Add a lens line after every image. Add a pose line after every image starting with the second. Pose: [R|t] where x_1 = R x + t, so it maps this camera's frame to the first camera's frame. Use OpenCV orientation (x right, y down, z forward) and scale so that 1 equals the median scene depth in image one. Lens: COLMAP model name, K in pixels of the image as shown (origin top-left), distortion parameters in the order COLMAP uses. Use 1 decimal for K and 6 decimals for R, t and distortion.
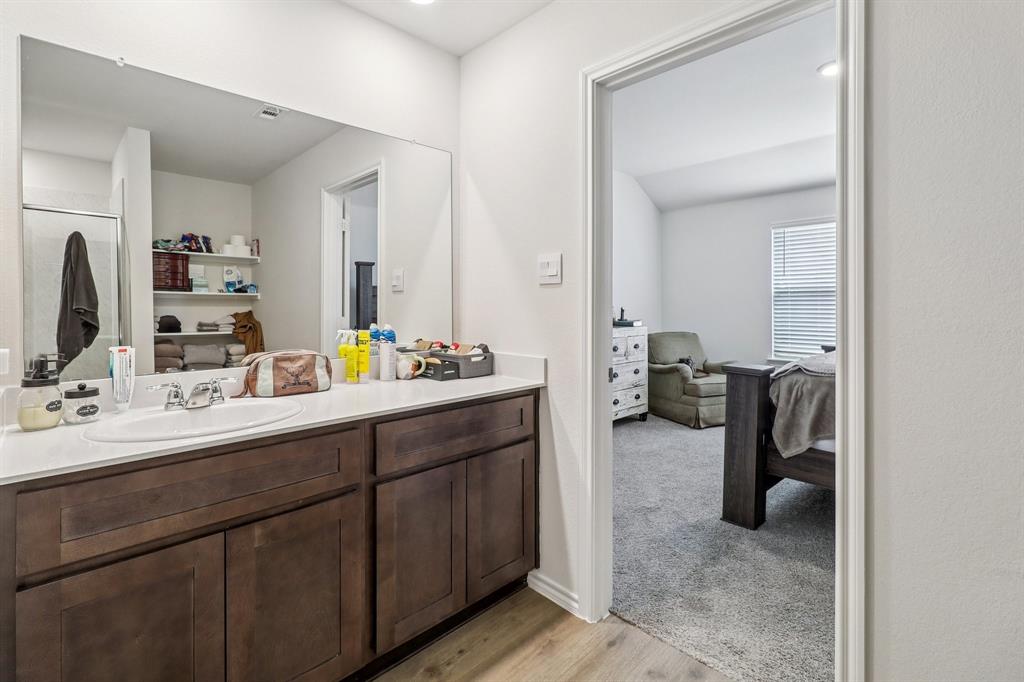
lens RADIAL K [[475.4, 0, 509.3], [0, 475.4, 314.6], [0, 0, 1]] dist [0.001732, 0.000002]
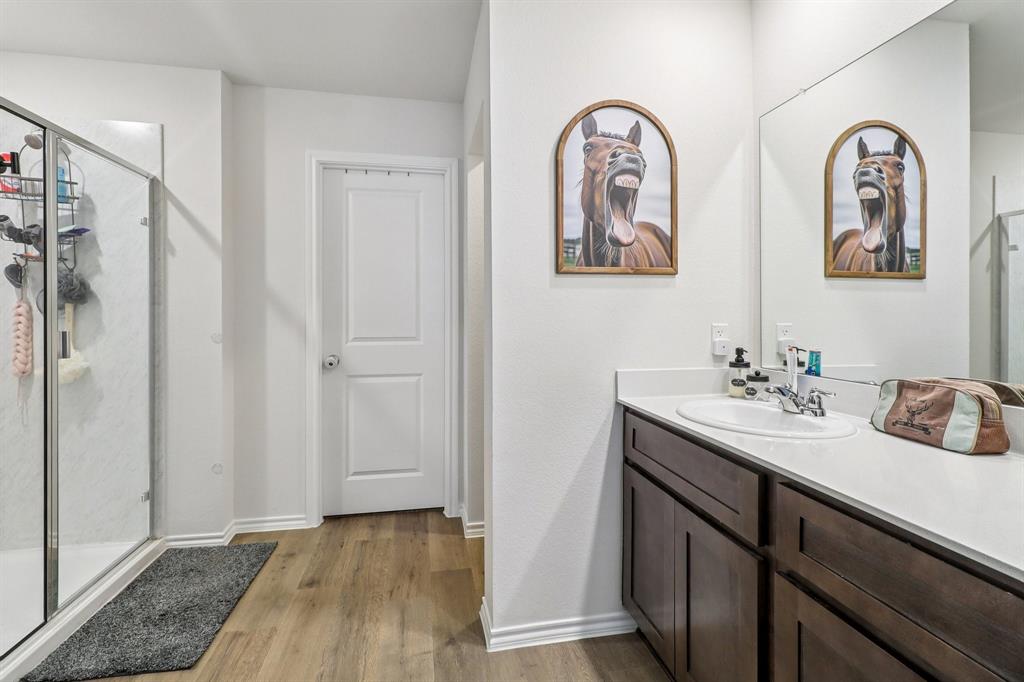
lens RADIAL K [[475.4, 0, 509.3], [0, 475.4, 314.6], [0, 0, 1]] dist [0.001732, 0.000002]
pose [[-0.562351, 0.000831, -0.826898, 0.492817], [-0.010697, 0.999909, 0.008279, -0.010624], [0.826829, 0.013501, -0.562291, 1.045942]]
